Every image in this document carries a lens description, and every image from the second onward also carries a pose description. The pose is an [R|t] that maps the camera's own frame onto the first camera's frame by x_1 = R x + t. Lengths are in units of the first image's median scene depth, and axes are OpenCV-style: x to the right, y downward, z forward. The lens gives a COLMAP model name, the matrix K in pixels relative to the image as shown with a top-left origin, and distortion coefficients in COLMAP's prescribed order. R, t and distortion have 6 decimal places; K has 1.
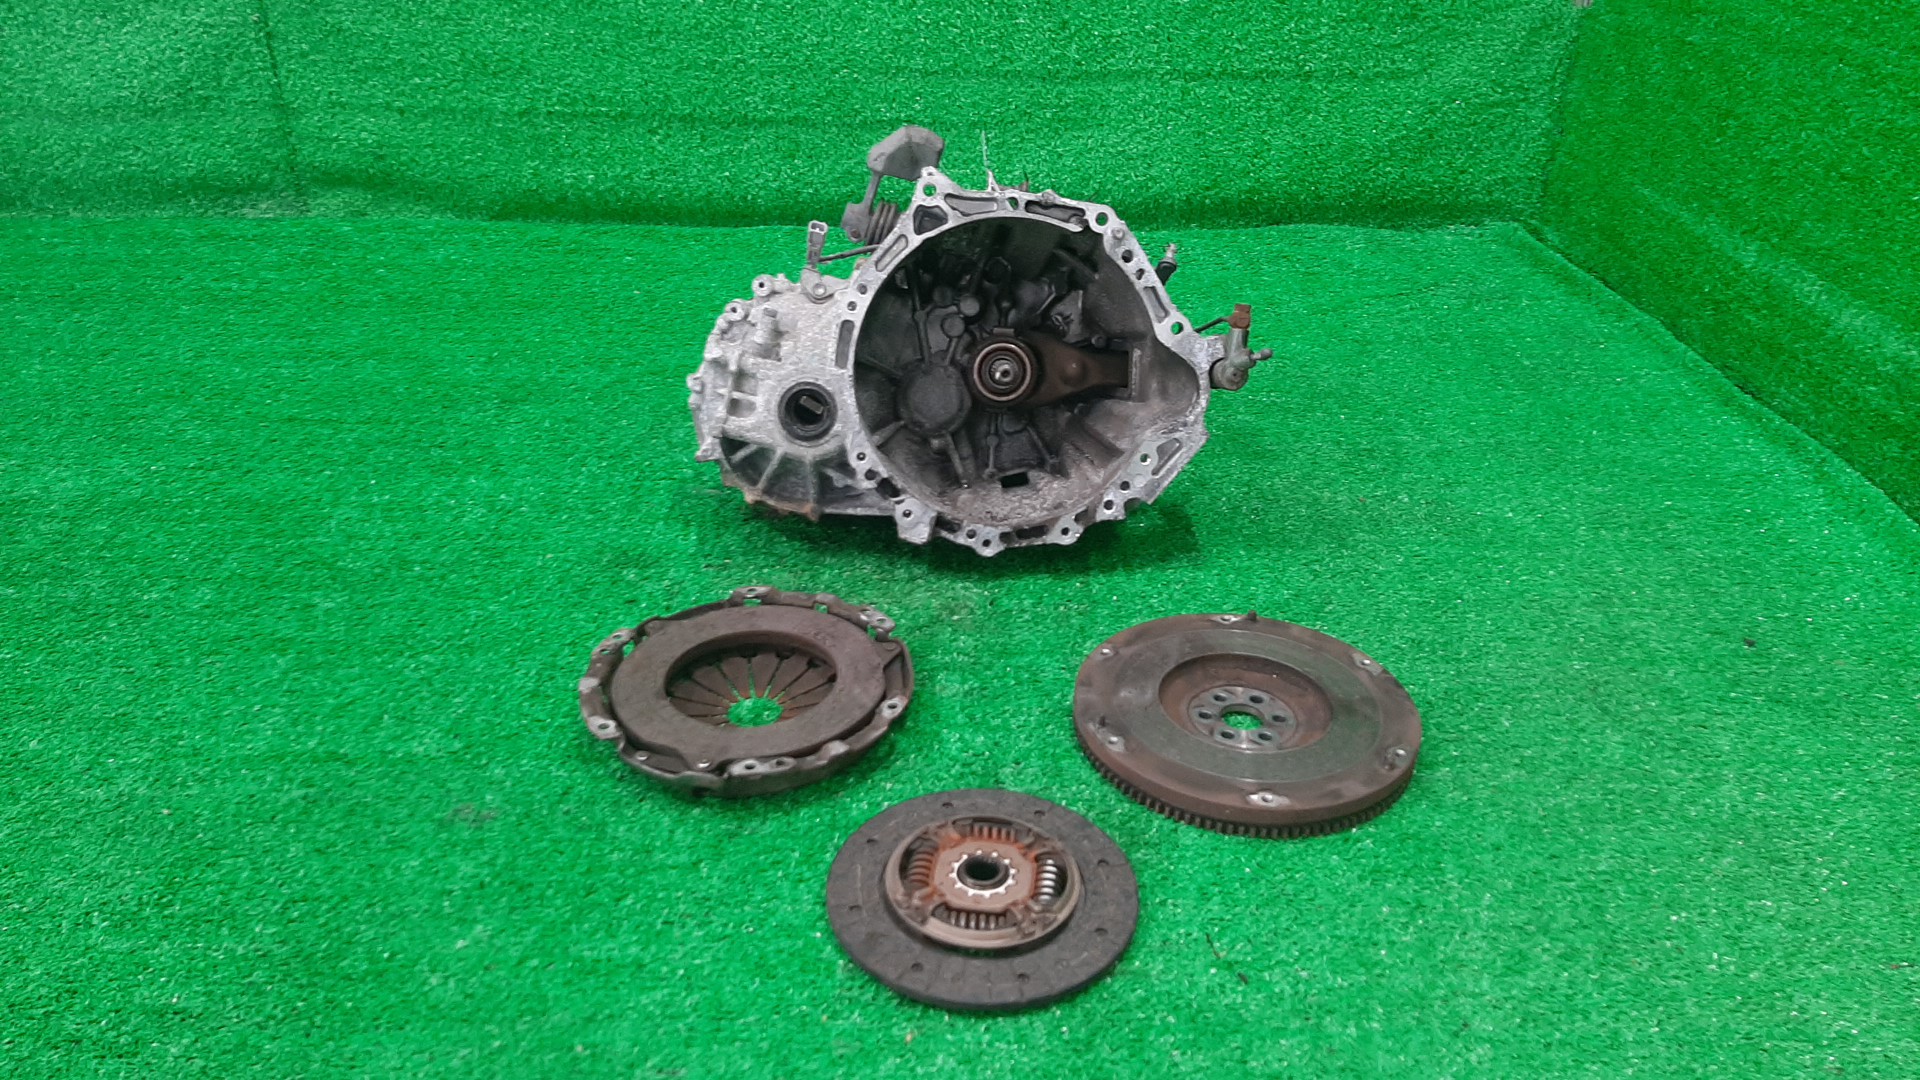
lens RADIAL K [[1444.0, 0, 960.0], [0, 1444.0, 540.0], [0, 0, 1]] dist [0.146271, -0.396444]
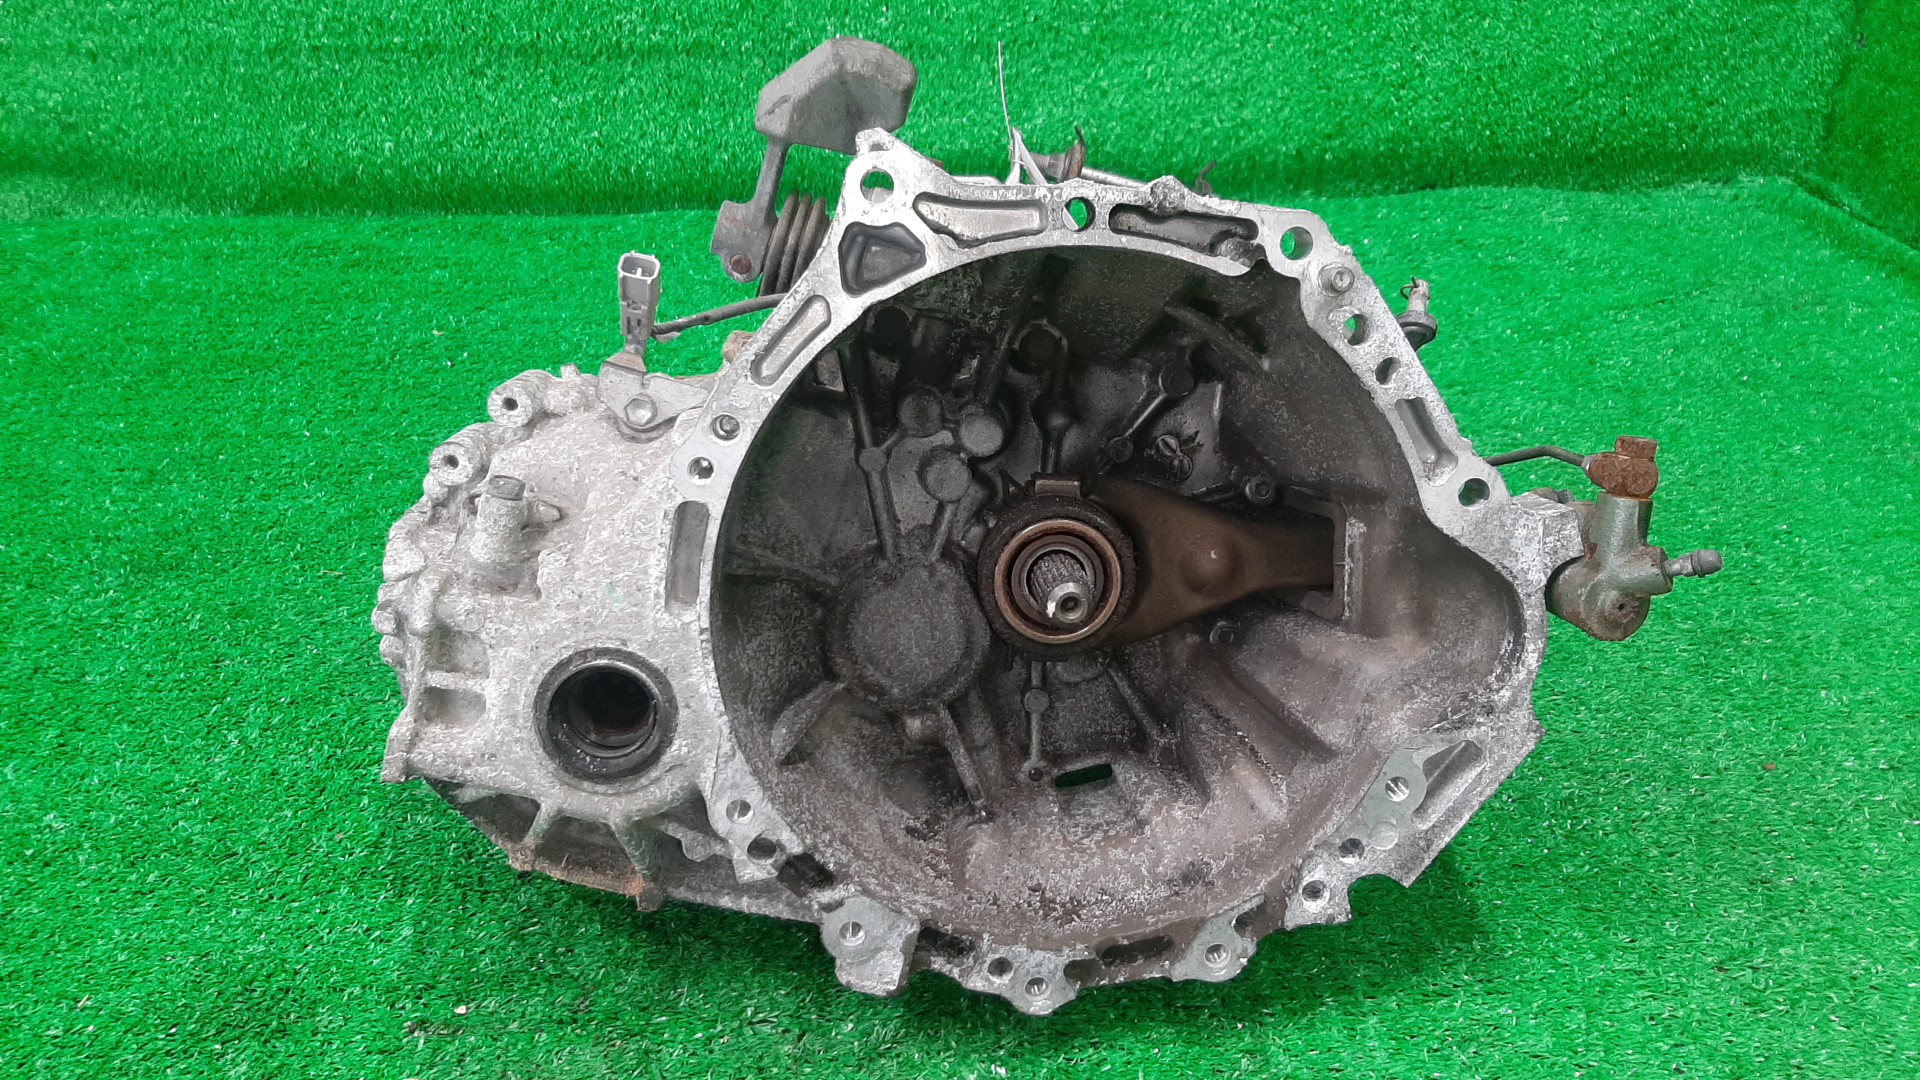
lens RADIAL K [[1456.8, 0, 975.0], [0, 1456.8, 537.7], [0, 0, 1]] dist [0.079024, -0.159551]
pose [[0.999563, -0.028831, 0.006496, 0.000931], [0.028583, 0.998964, 0.035418, -0.143794], [-0.007510, -0.035217, 0.999351, 0.540866]]
